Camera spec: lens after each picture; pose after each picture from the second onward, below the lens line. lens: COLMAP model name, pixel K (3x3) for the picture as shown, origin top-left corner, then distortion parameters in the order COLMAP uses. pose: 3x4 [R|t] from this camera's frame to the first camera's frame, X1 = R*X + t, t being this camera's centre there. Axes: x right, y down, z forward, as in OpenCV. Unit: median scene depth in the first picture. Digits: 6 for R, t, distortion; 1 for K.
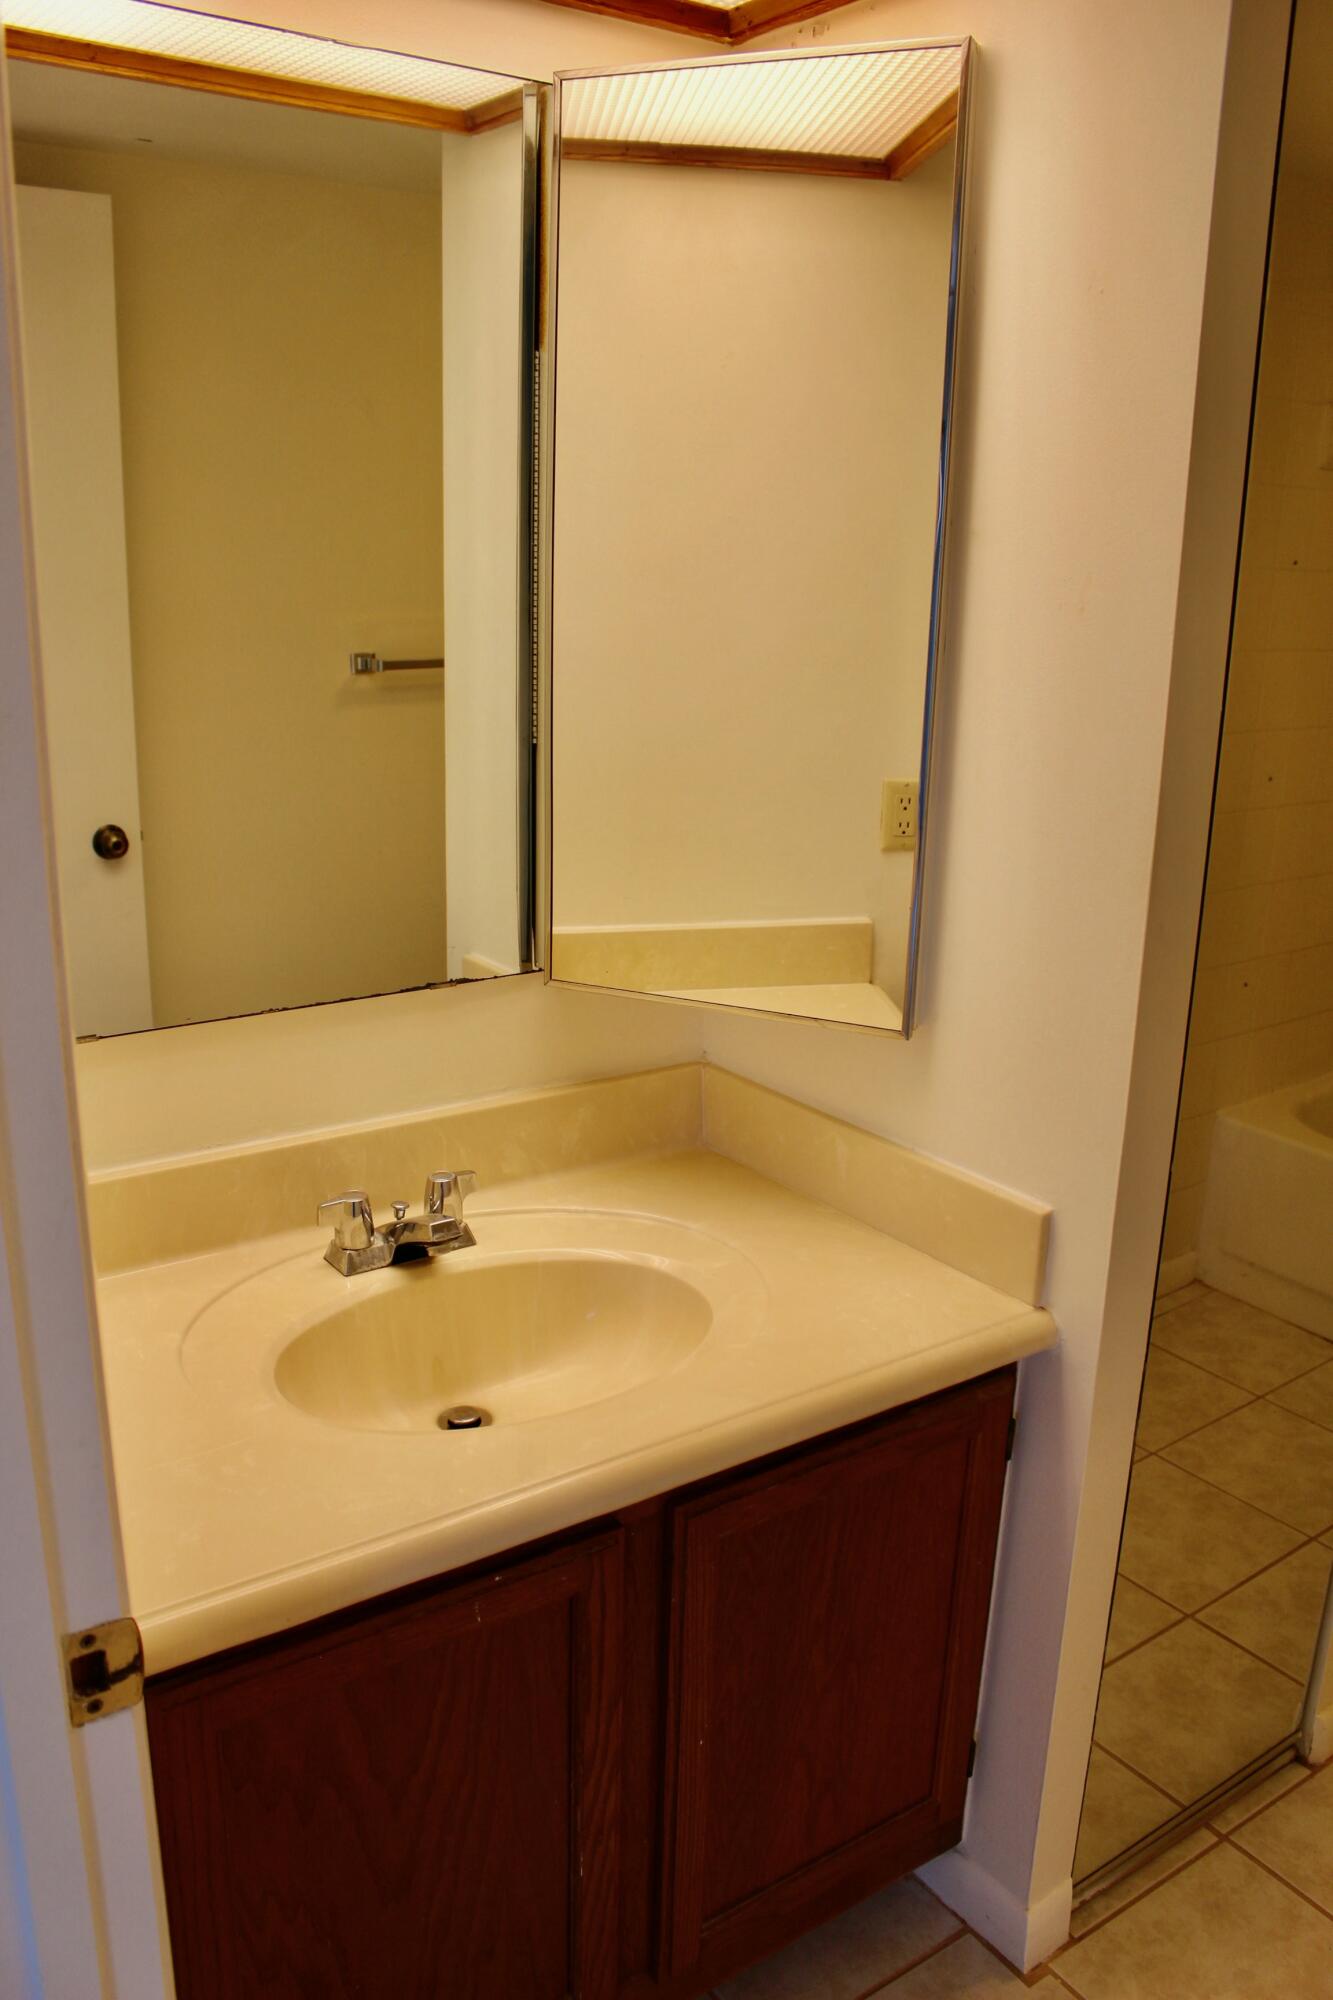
lens RADIAL K [[1611.6, 0, 666.8], [0, 1611.6, 1005.7], [0, 0, 1]] dist [-0.104957, 0.066587]
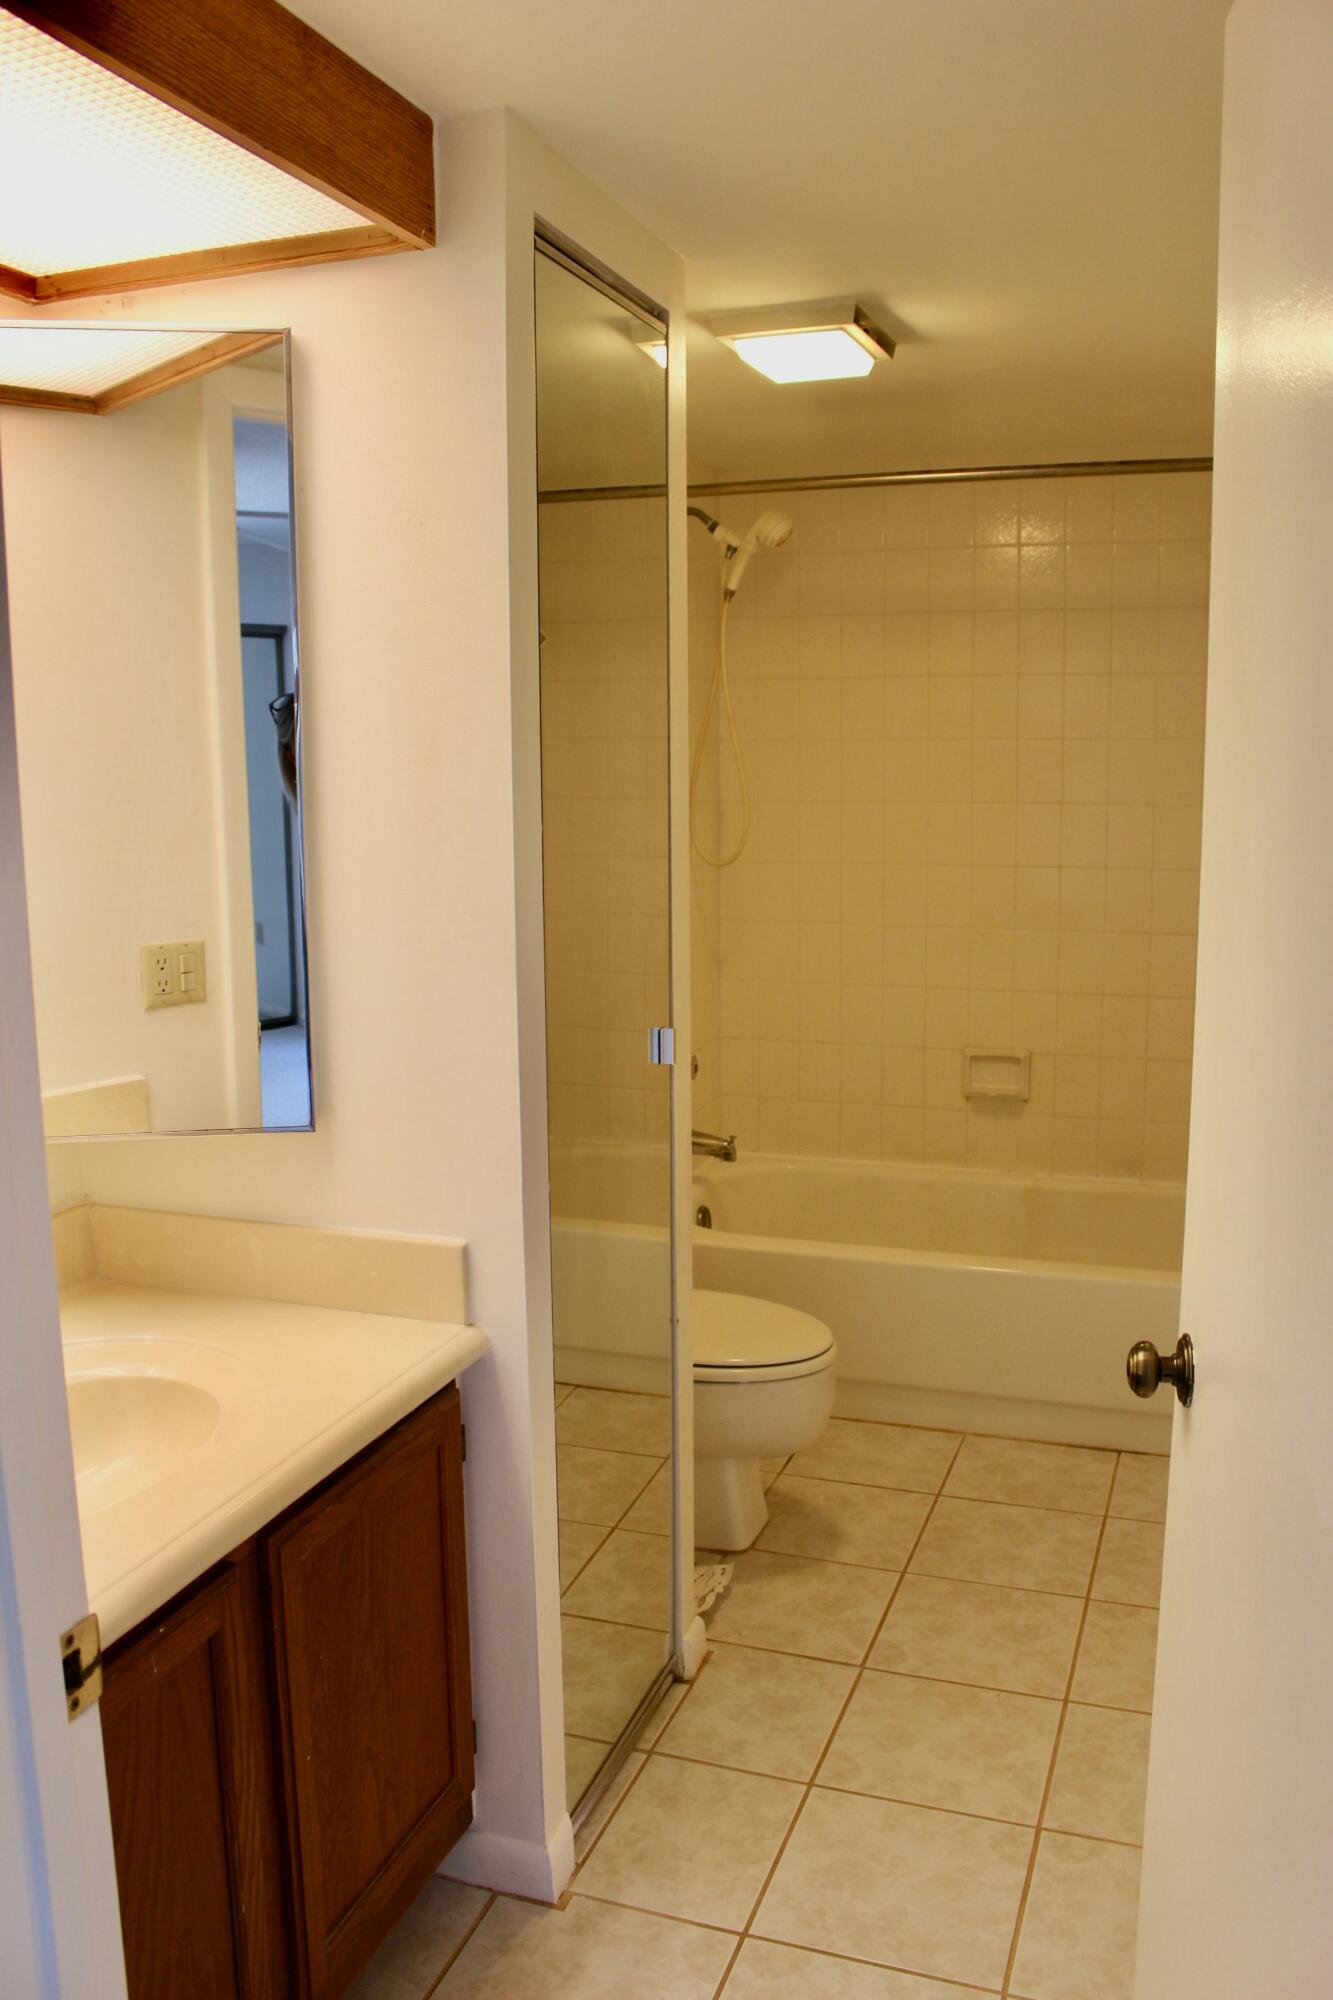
lens RADIAL K [[1611.6, 0, 664.2], [0, 1611.6, 992.1], [0, 0, 1]] dist [-0.104957, 0.066587]
pose [[0.821127, -0.118433, 0.558322, -0.269774], [0.187669, 0.979865, -0.068153, 0.046700], [-0.539009, 0.160742, 0.826820, -0.119256]]
